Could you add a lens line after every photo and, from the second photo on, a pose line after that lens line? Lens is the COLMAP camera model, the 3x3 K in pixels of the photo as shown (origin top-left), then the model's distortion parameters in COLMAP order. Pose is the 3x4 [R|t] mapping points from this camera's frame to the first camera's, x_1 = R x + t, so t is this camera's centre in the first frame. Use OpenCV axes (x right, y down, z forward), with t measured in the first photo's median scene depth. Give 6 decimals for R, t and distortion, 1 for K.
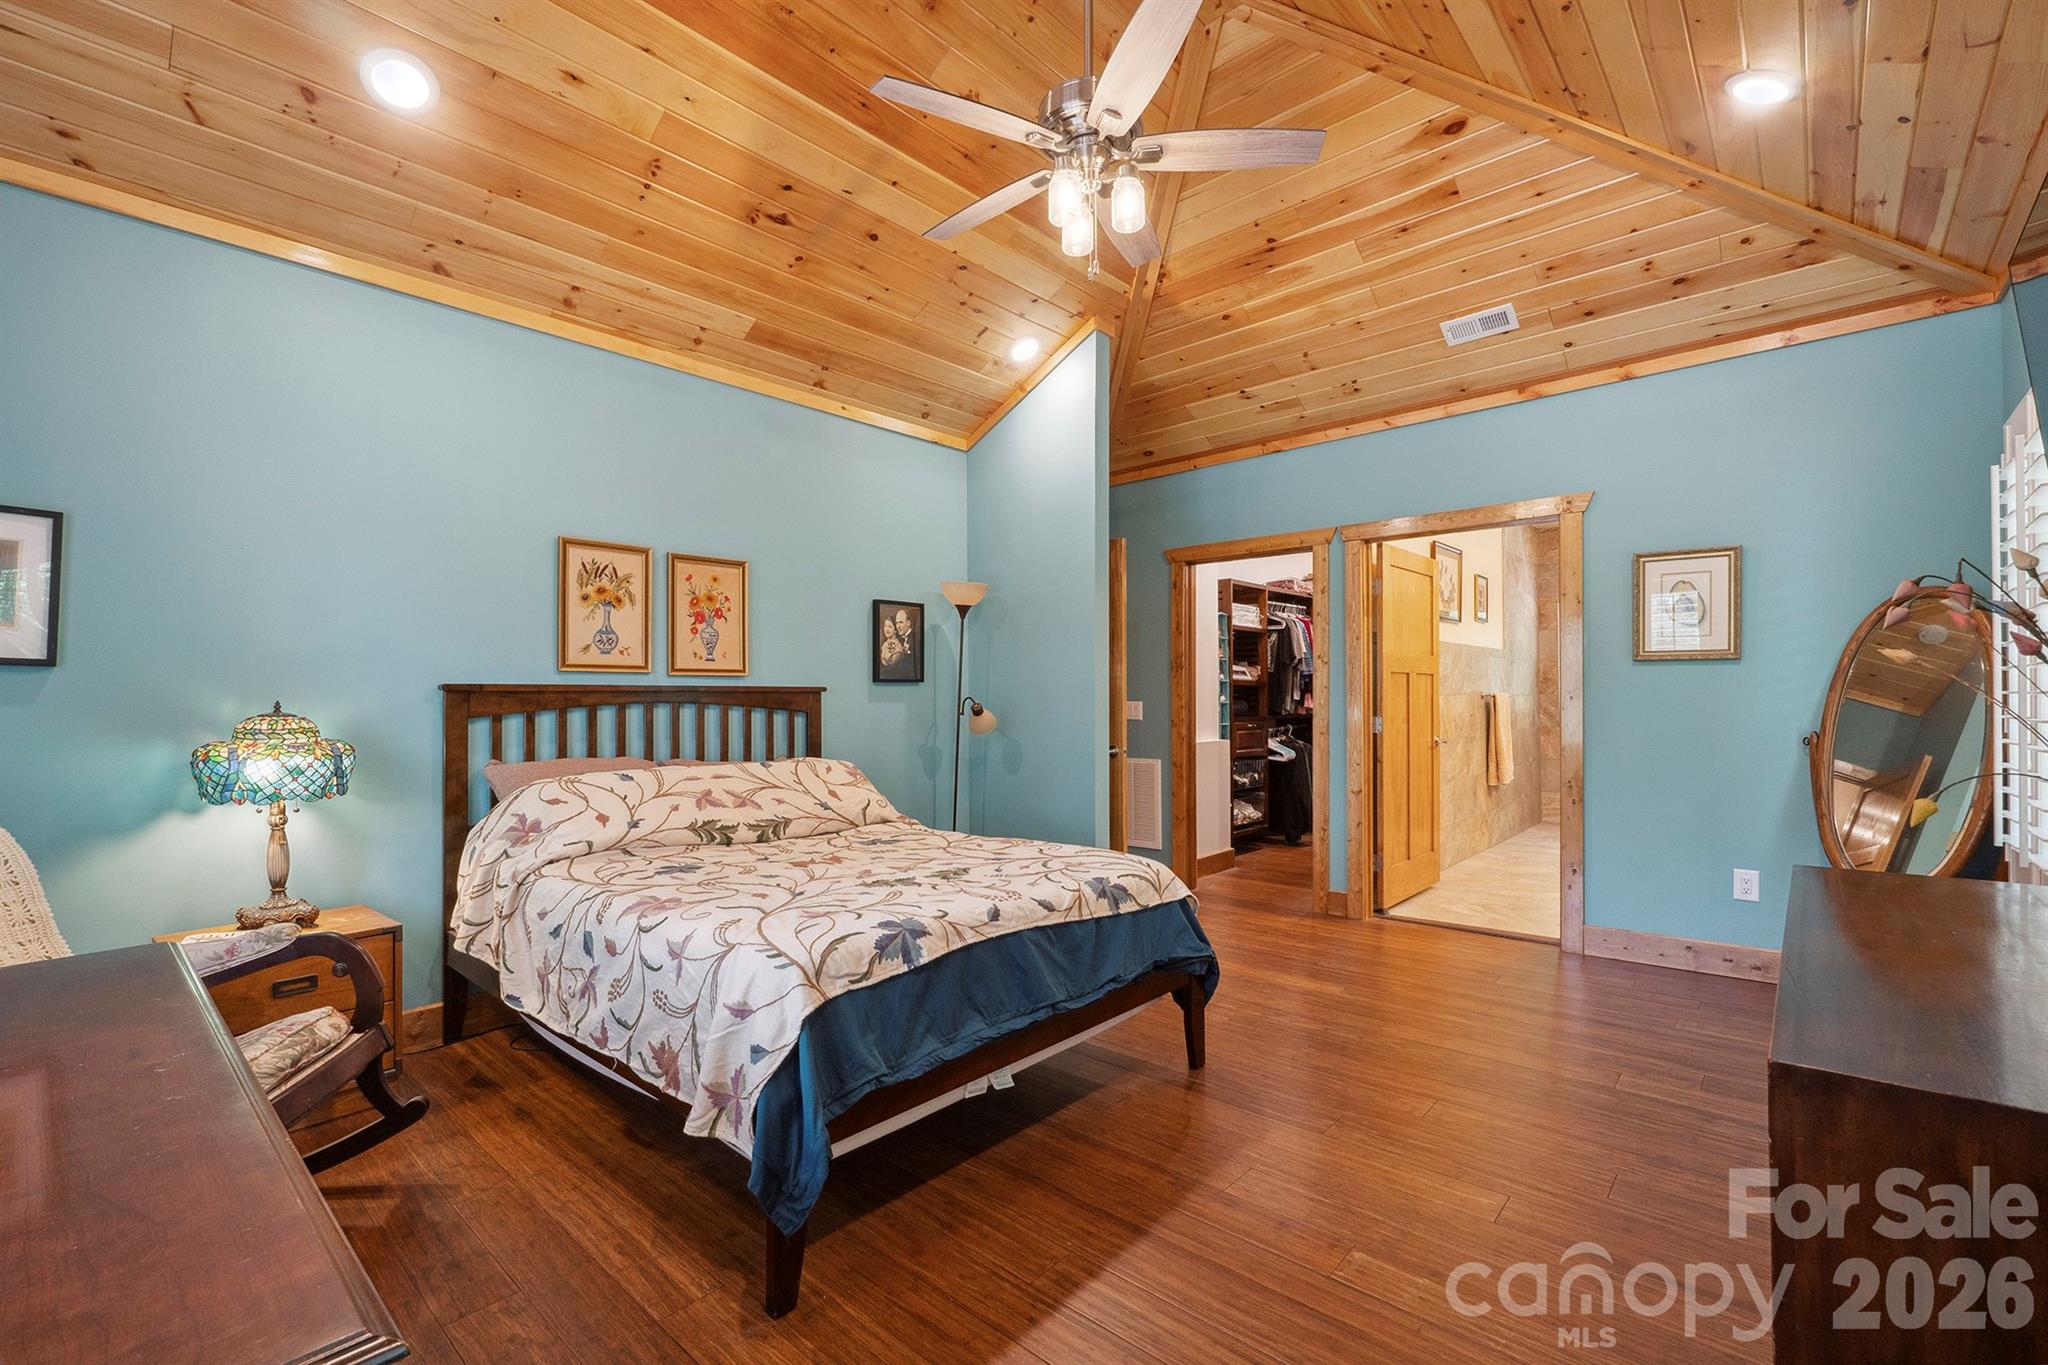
lens RADIAL K [[866.0, 0, 1023.0], [0, 866.0, 696.0], [0, 0, 1]] dist [-0.005975, -0.000324]
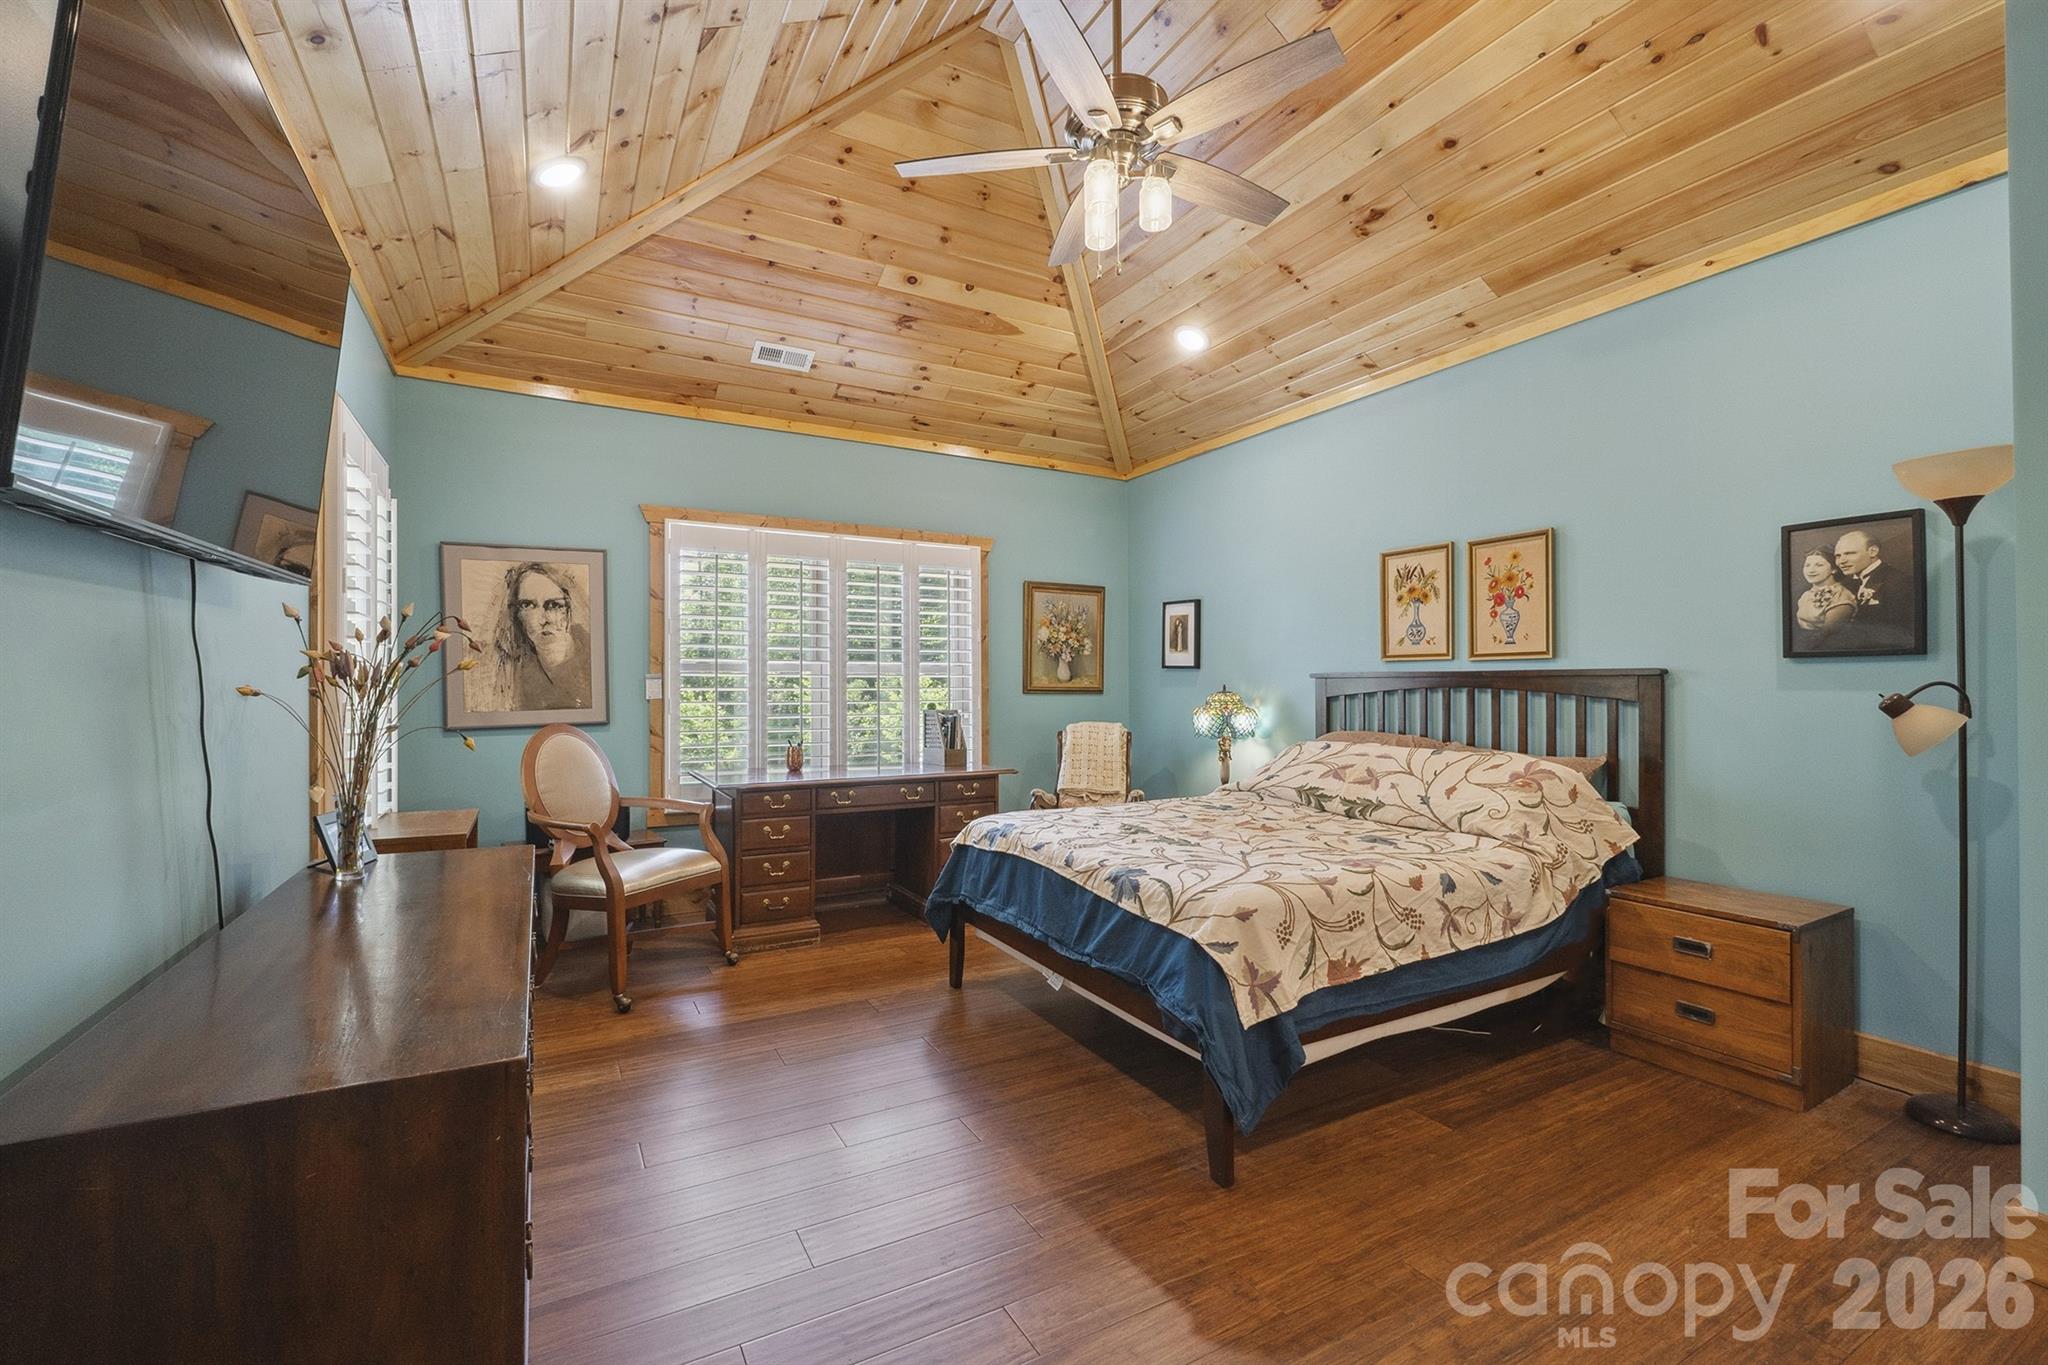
lens RADIAL K [[866.0, 0, 1019.0], [0, 866.0, 686.0], [0, 0, 1]] dist [-0.005975, -0.000324]
pose [[-0.319327, 0.005351, -0.947630, 0.730587], [0.004108, 0.999982, 0.004262, -0.000920], [0.947636, -0.002532, -0.319343, 0.819866]]
